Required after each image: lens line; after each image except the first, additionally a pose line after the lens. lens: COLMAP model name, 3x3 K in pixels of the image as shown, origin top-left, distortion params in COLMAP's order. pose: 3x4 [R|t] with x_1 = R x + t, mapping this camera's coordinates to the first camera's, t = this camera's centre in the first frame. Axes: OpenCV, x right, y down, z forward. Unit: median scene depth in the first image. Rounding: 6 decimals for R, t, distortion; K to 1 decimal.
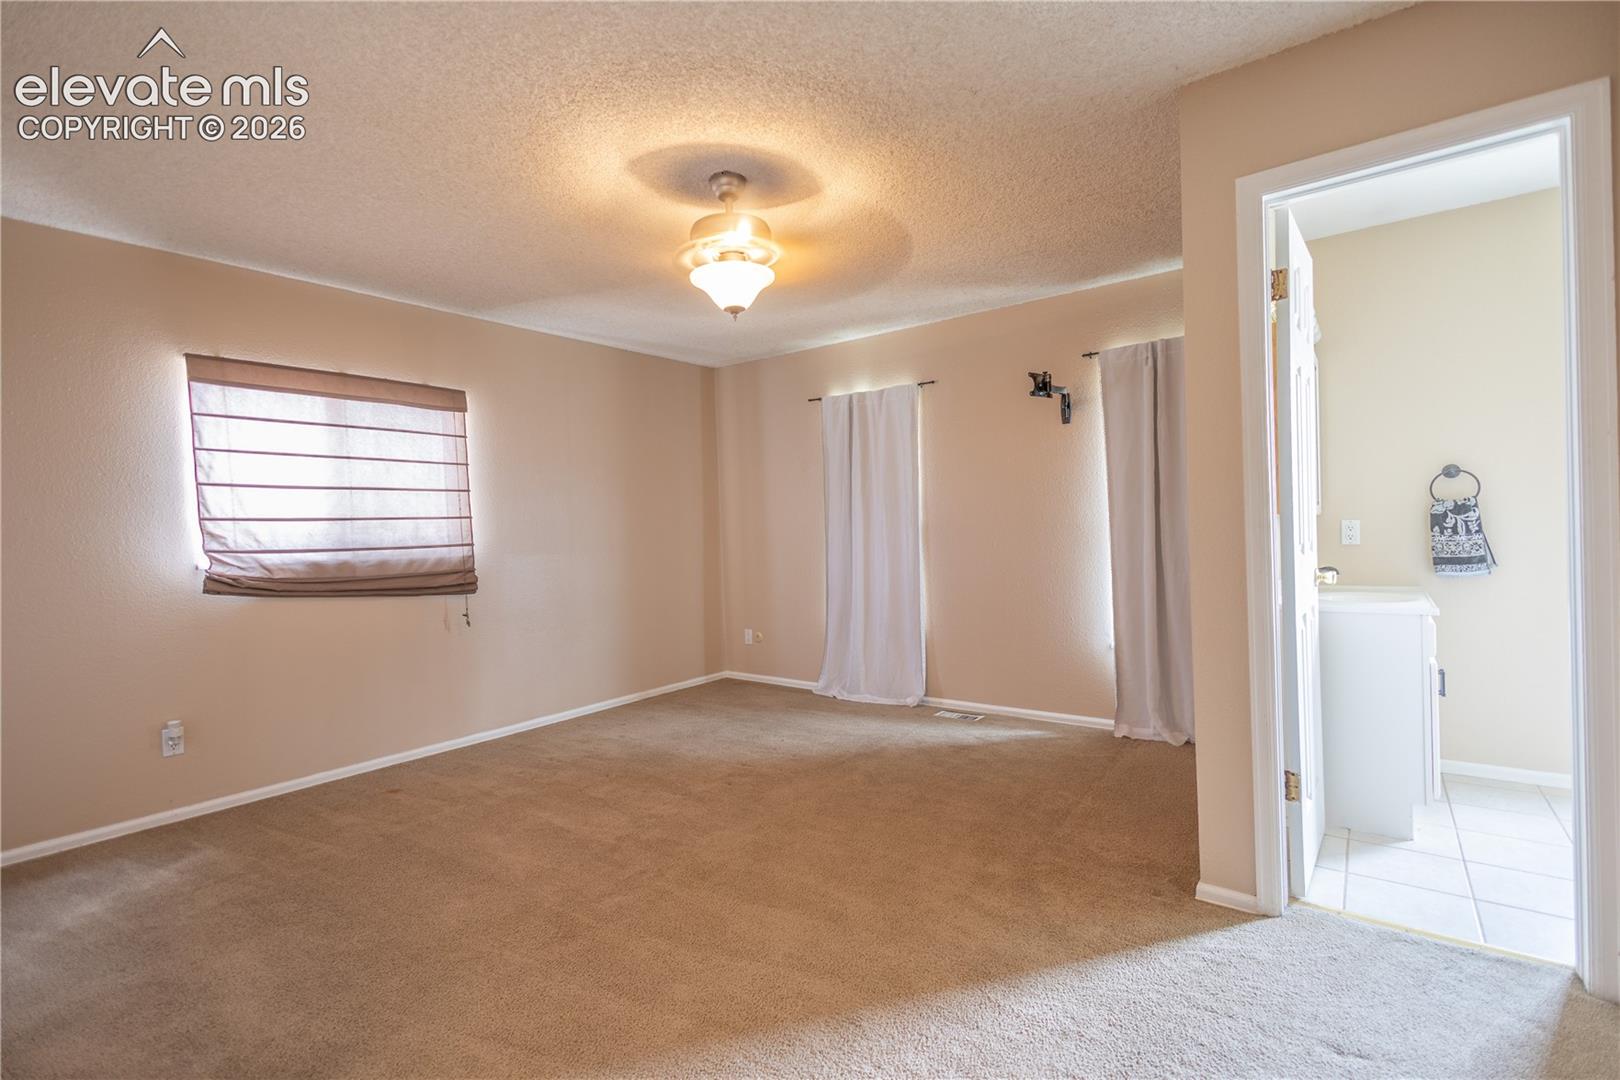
lens RADIAL K [[746.3, 0, 804.3], [0, 746.3, 541.6], [0, 0, 1]] dist [0.003371, 0.000351]
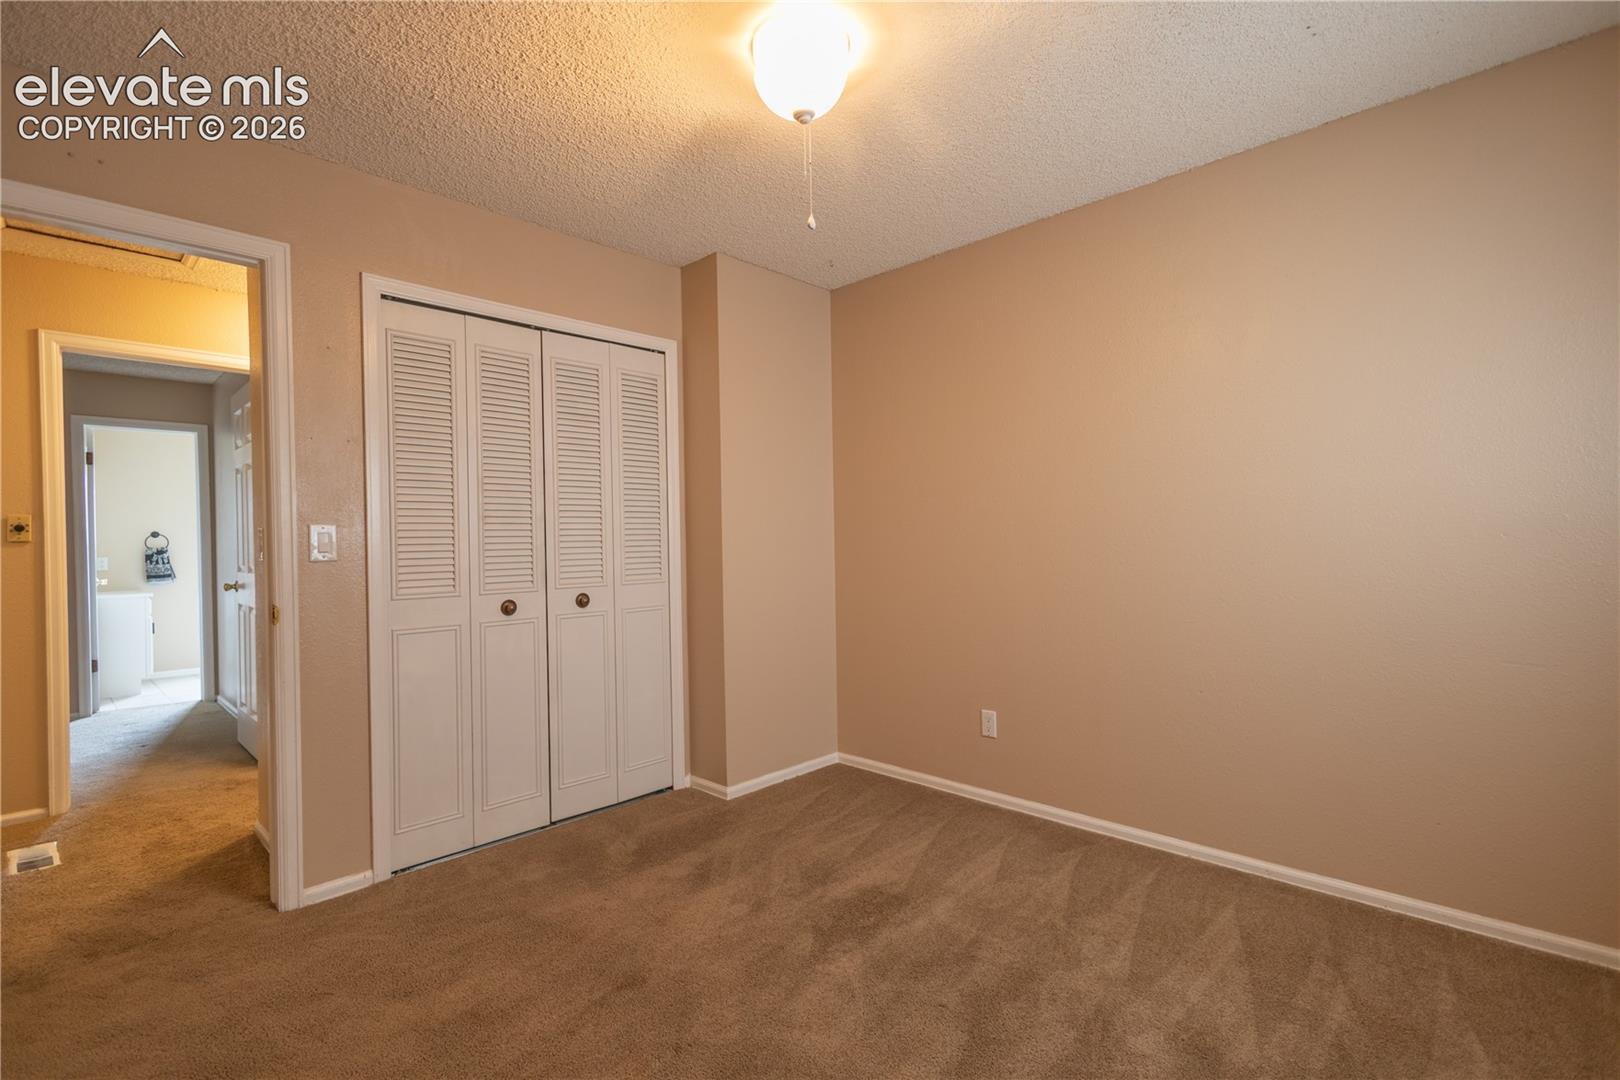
lens RADIAL K [[746.3, 0, 819.8], [0, 746.3, 541.5], [0, 0, 1]] dist [0.003371, 0.000351]
pose [[0.113230, 0.026996, 0.993202, -1.064466], [0.027441, 0.999164, -0.030287, 0.043017], [-0.993190, 0.030684, 0.112395, -1.147571]]
